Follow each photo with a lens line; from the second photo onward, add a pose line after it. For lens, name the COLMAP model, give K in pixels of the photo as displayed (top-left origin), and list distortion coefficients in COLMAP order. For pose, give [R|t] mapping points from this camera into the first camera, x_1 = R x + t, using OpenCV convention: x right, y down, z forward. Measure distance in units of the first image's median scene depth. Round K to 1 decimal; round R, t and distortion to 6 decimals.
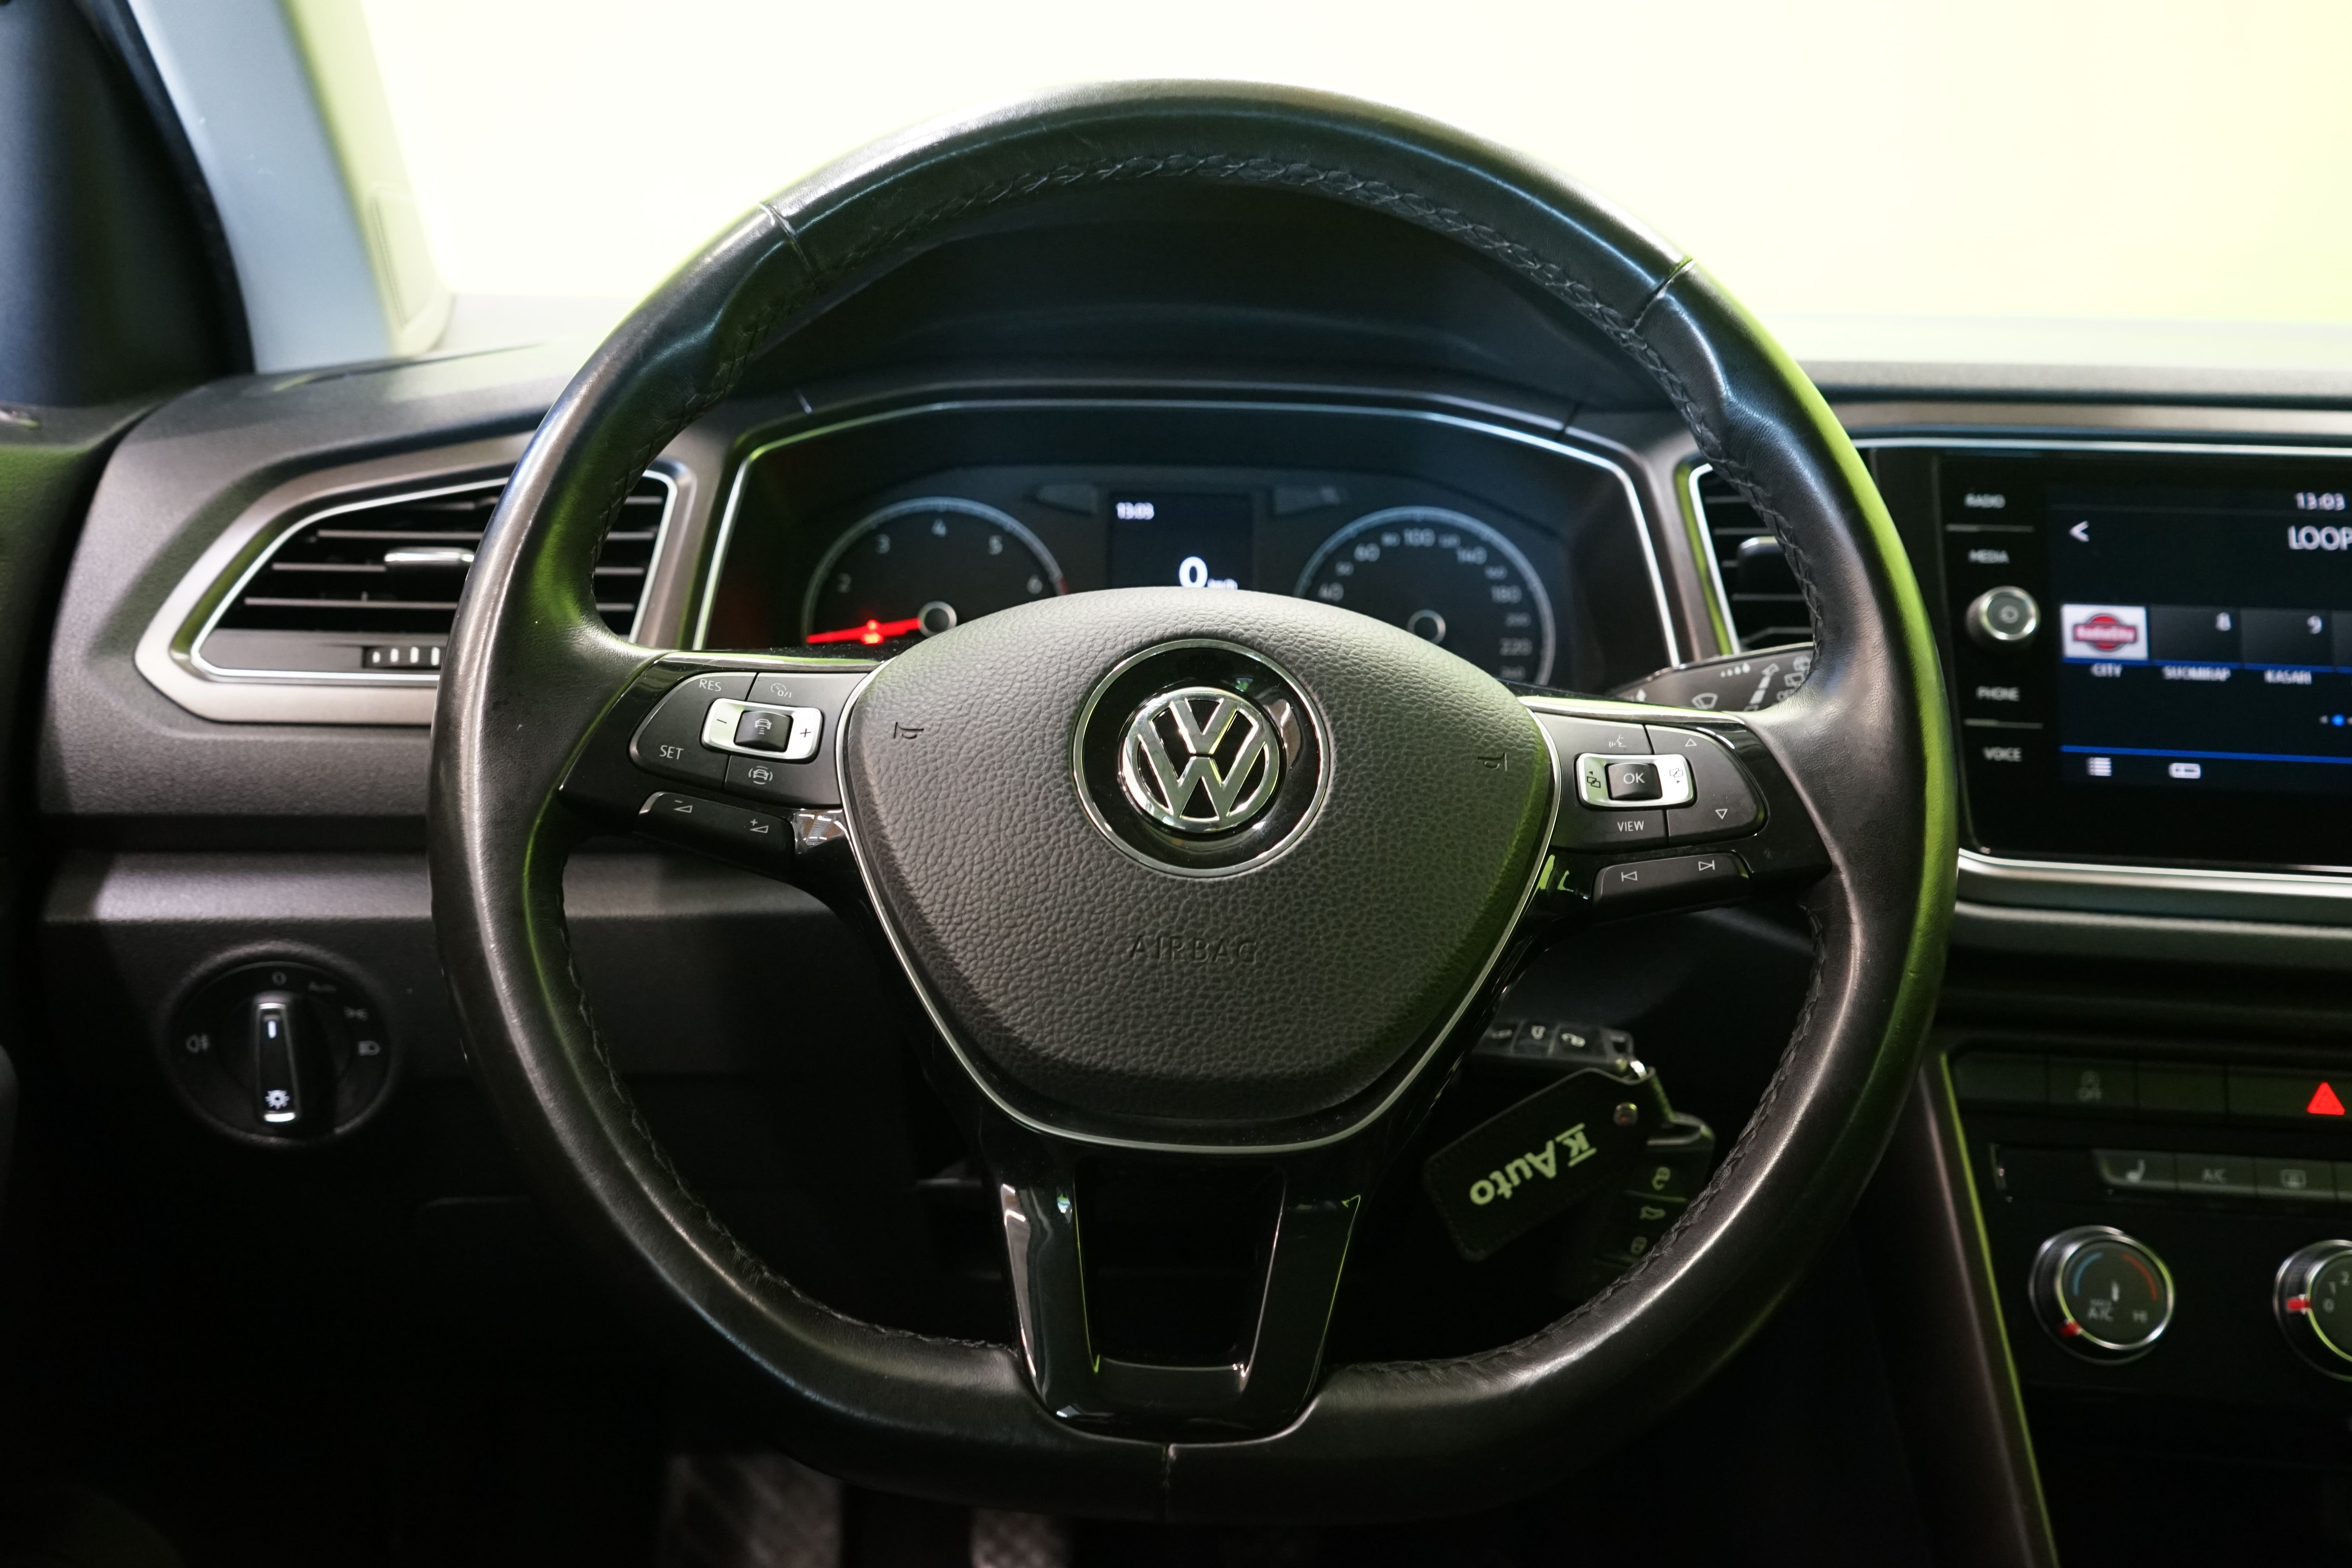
lens RADIAL K [[1938.3, 0, 1178.0], [0, 1938.3, 776.7], [0, 0, 1]] dist [-0.013041, 0.013908]
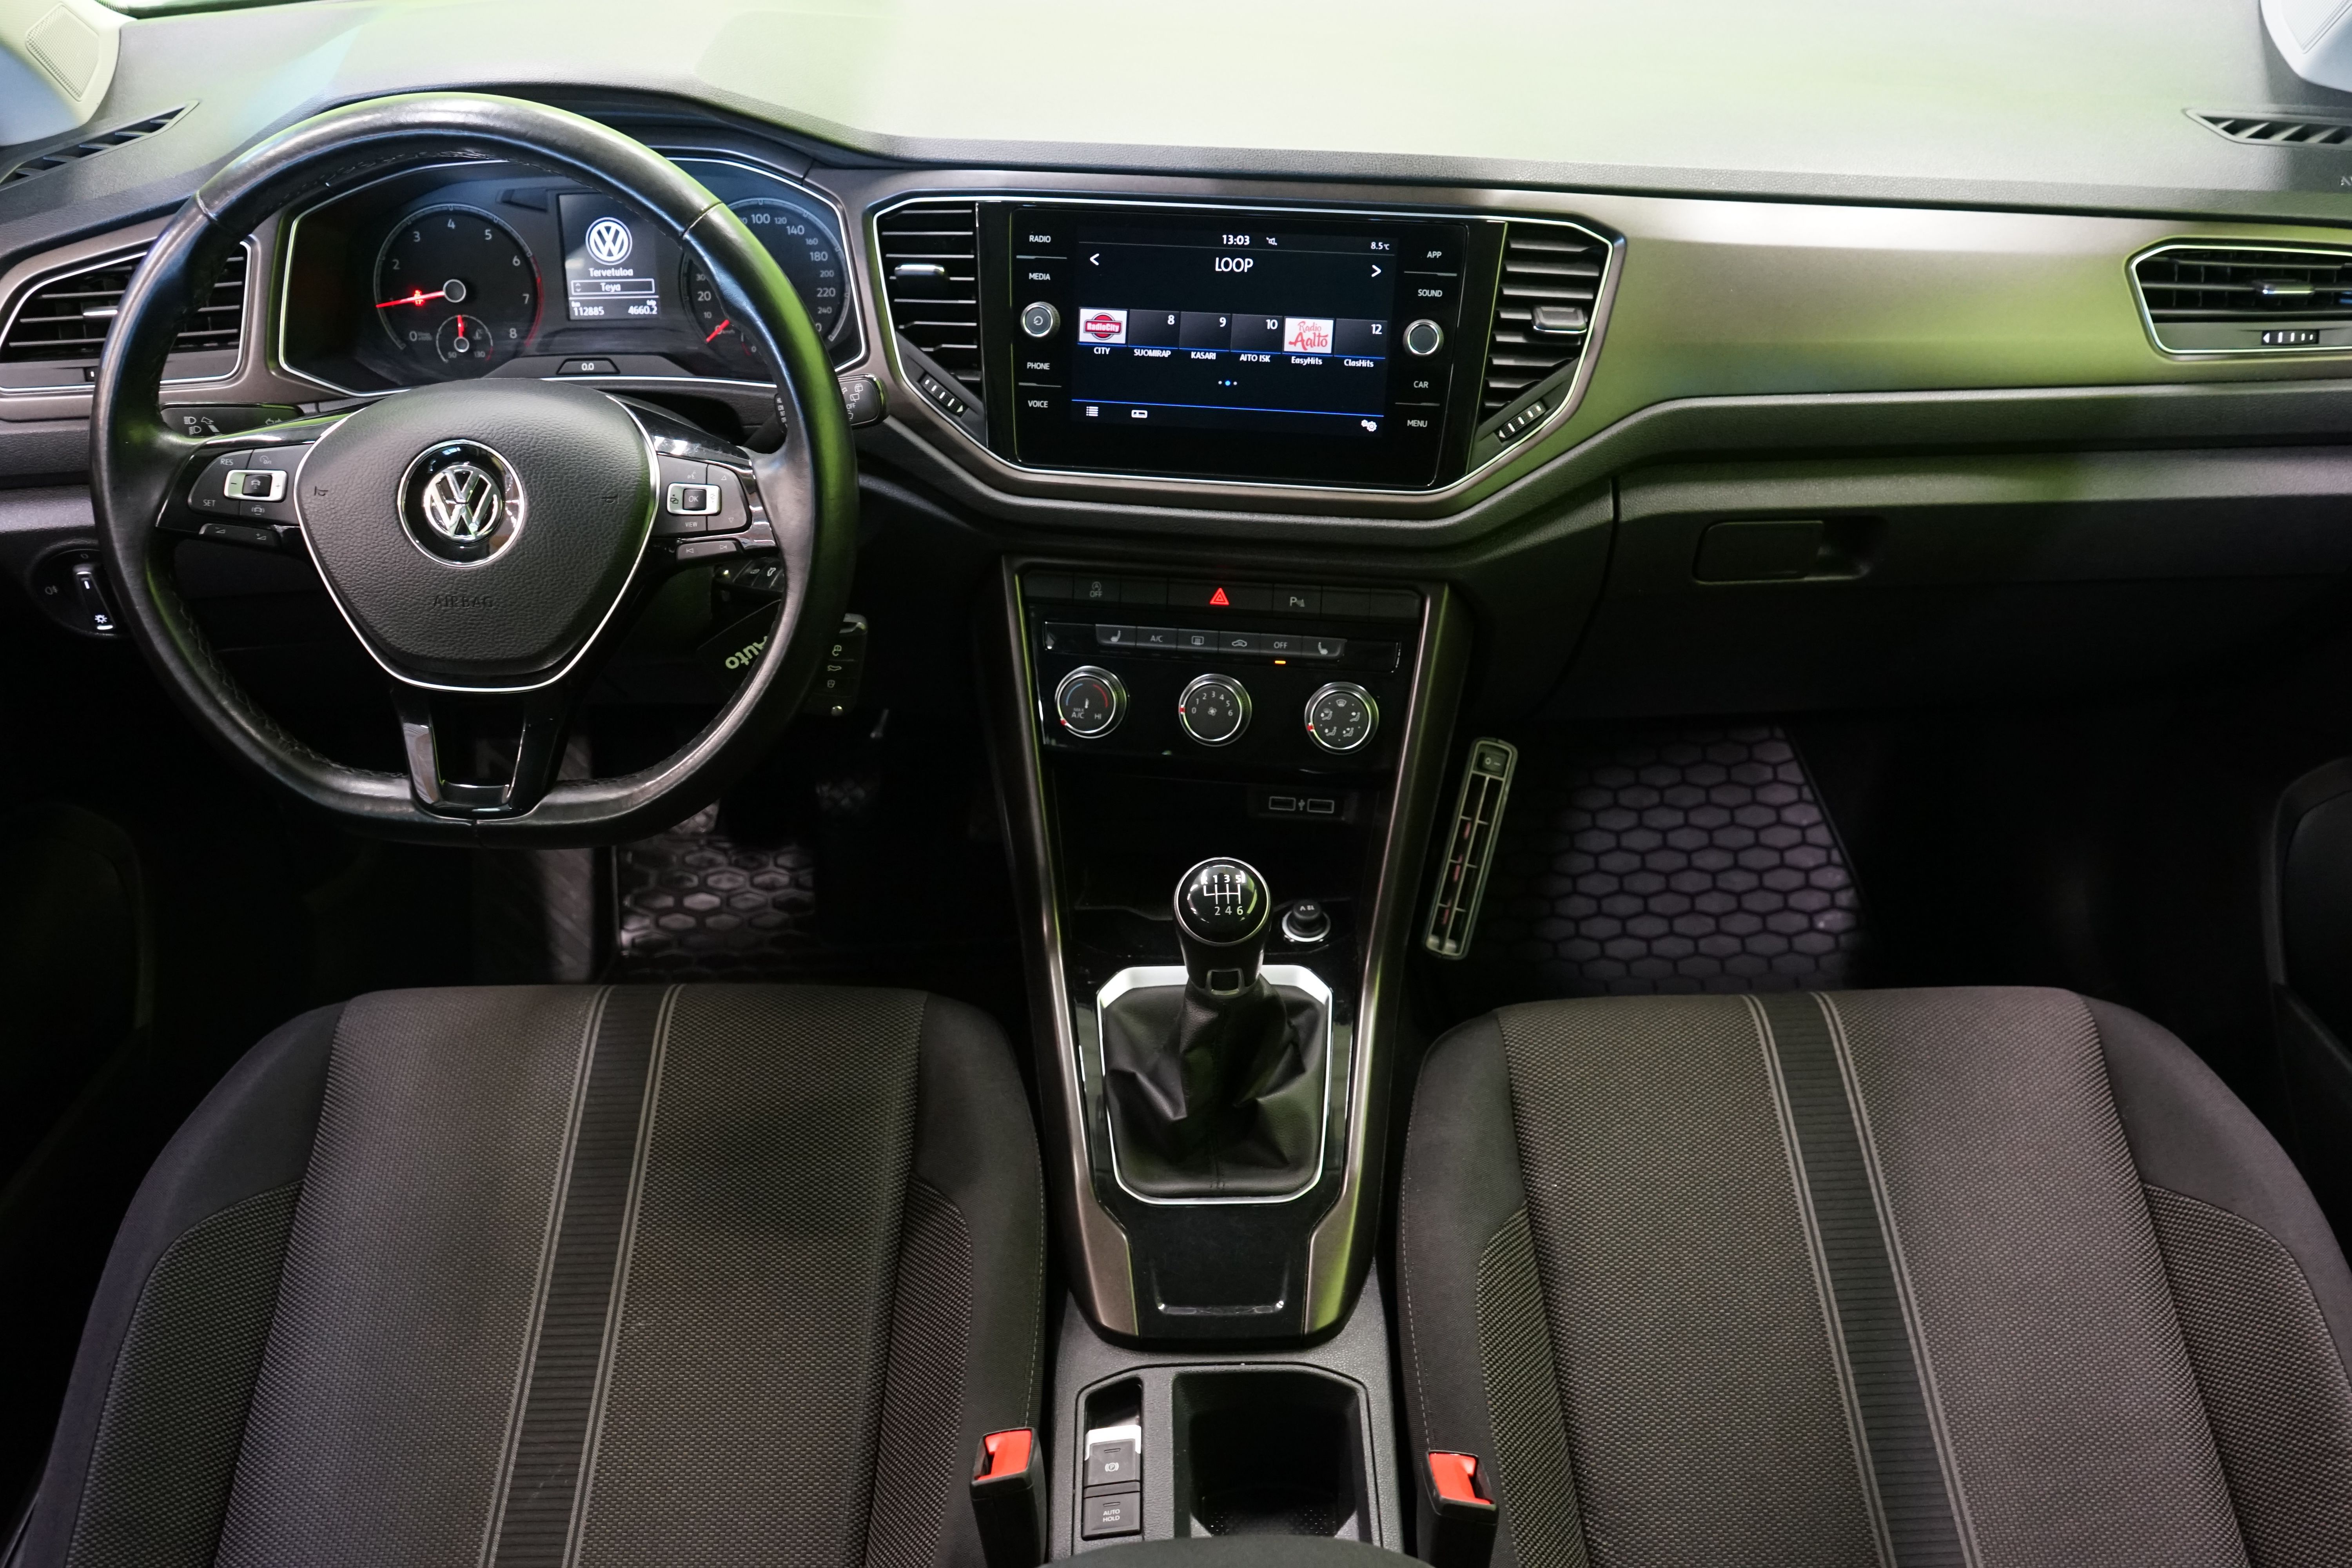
lens RADIAL K [[1938.3, 0, 1178.0], [0, 1938.3, 776.7], [0, 0, 1]] dist [-0.013041, 0.013908]
pose [[0.998991, -0.014464, -0.042527, 0.623069], [0.030727, 0.910635, 0.412068, -0.415778], [0.032766, -0.412959, 0.910160, -0.690074]]
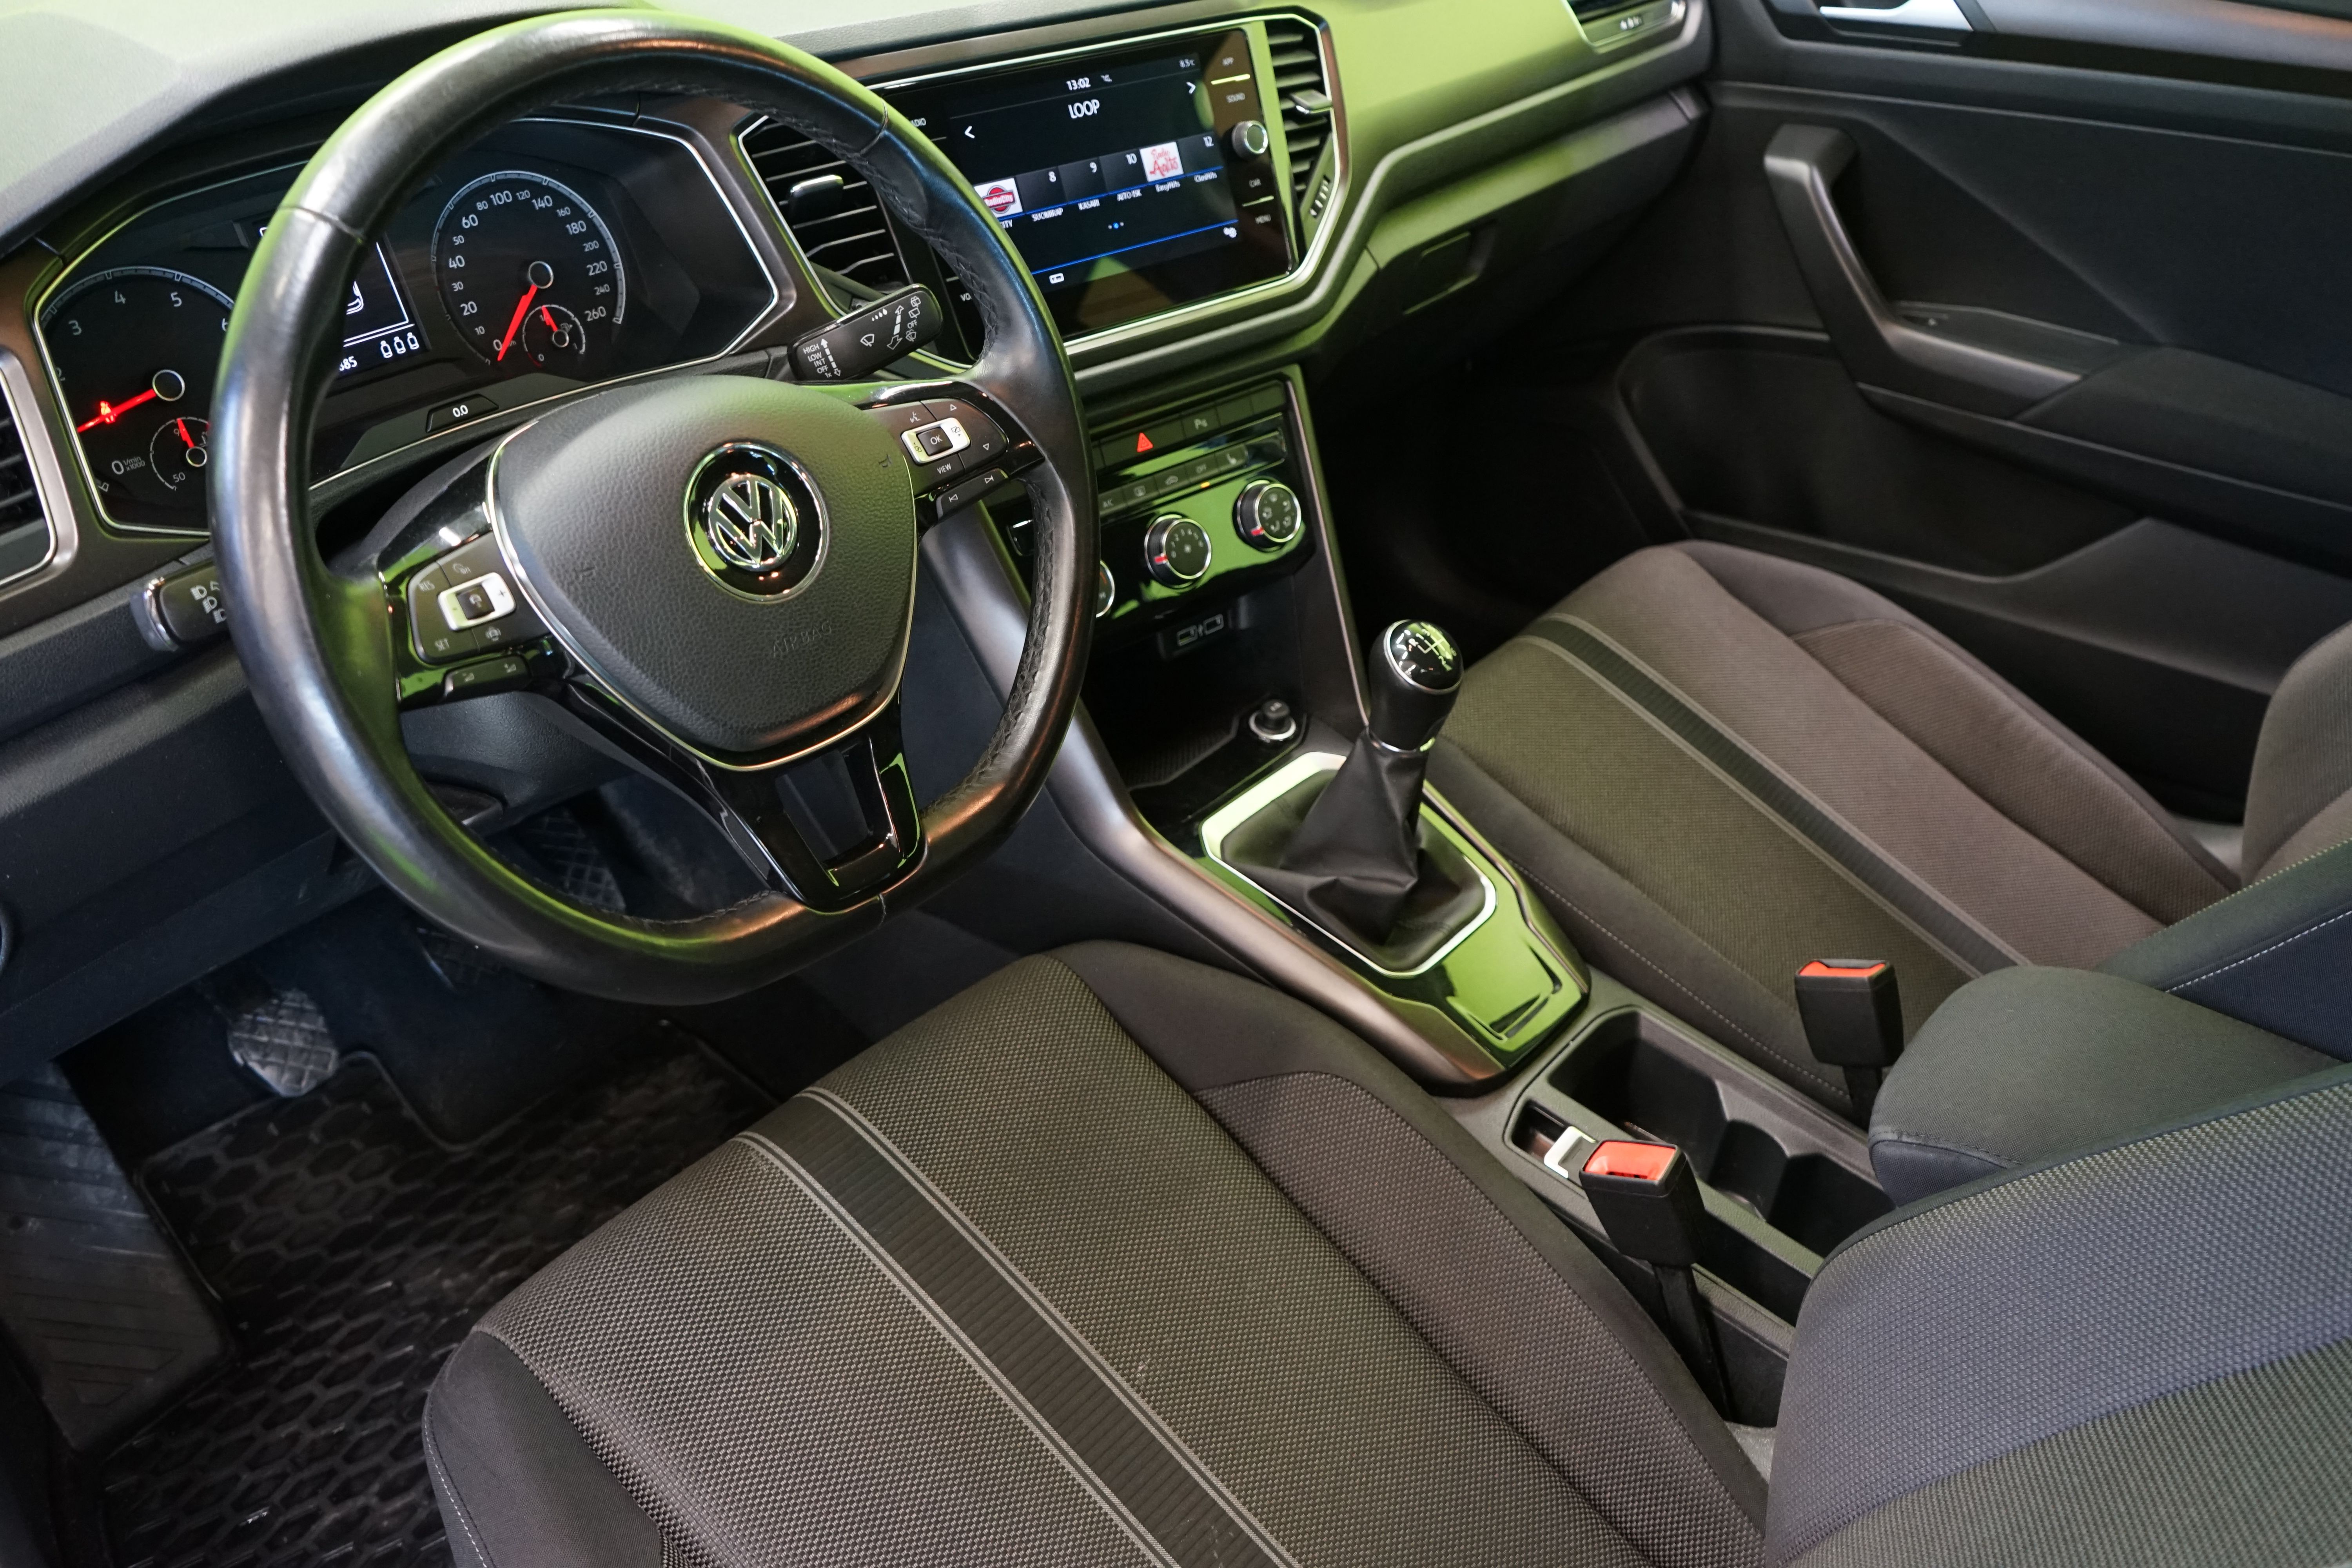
lens RADIAL K [[1938.3, 0, 1178.0], [0, 1938.3, 776.7], [0, 0, 1]] dist [-0.013041, 0.013908]
pose [[0.667702, -0.422454, 0.612949, -0.610343], [0.125102, 0.875349, 0.467027, -0.392585], [-0.733841, -0.235154, 0.637322, -0.237938]]
